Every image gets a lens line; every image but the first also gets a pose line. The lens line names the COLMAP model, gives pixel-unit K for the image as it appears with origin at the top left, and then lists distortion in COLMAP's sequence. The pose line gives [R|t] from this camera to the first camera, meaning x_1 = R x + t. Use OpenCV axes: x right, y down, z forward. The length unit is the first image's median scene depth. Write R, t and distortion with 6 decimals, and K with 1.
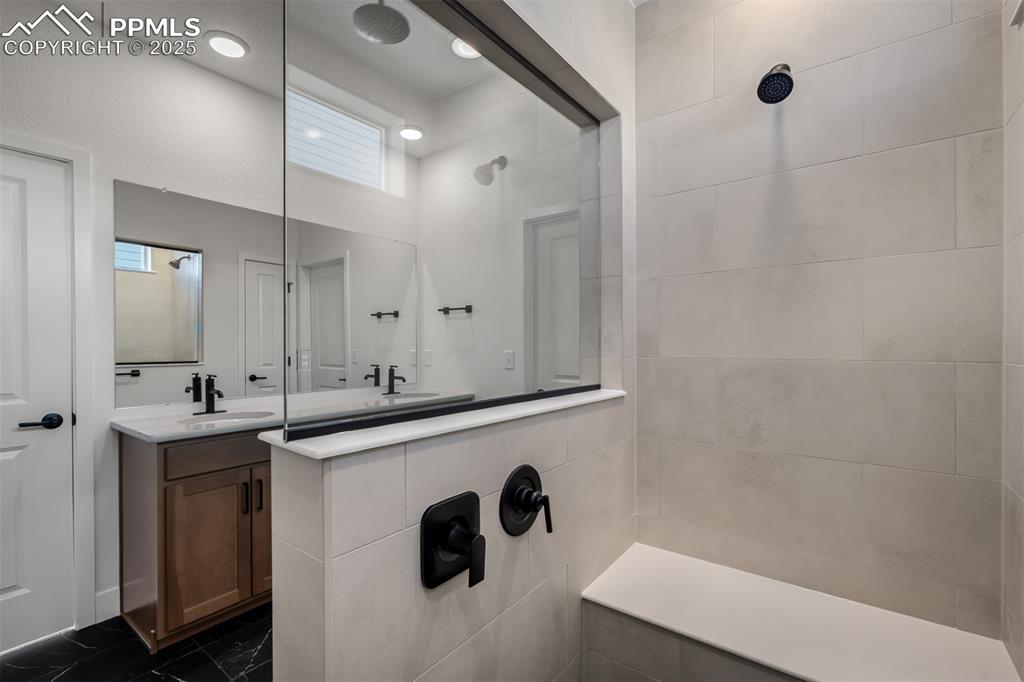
lens RADIAL K [[451.8, 0, 505.8], [0, 451.8, 347.6], [0, 0, 1]] dist [-0.010218, 0.000973]
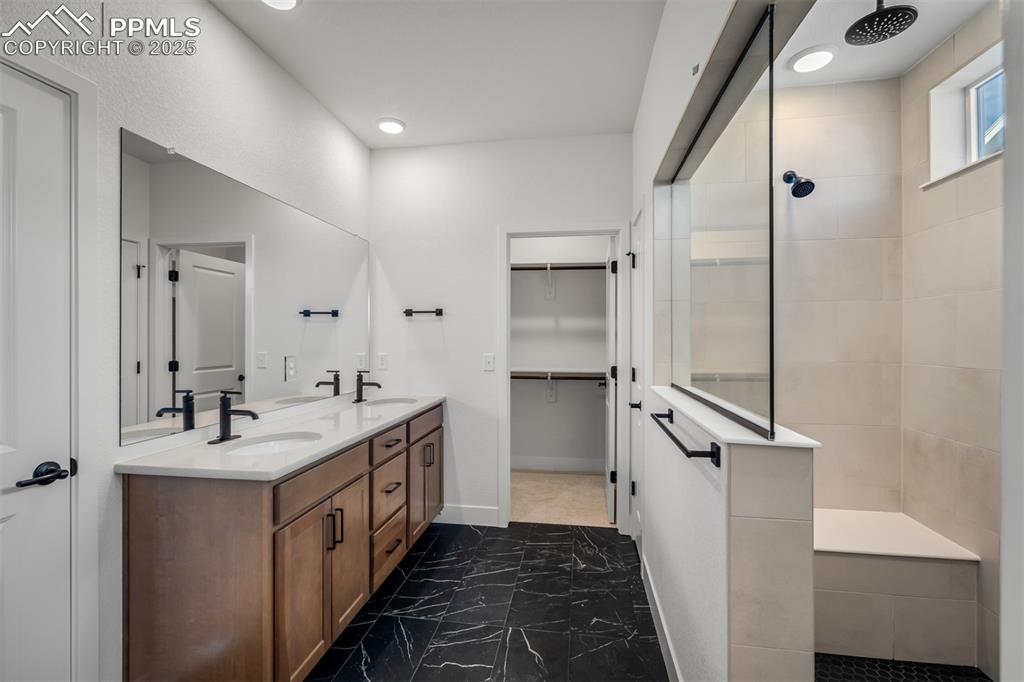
lens RADIAL K [[451.8, 0, 516.3], [0, 451.8, 336.4], [0, 0, 1]] dist [-0.010218, 0.000973]
pose [[0.879241, 0.005895, 0.476340, -0.420978], [0.000969, 0.999899, -0.014162, -0.017779], [-0.476376, 0.012913, 0.879147, 0.041704]]
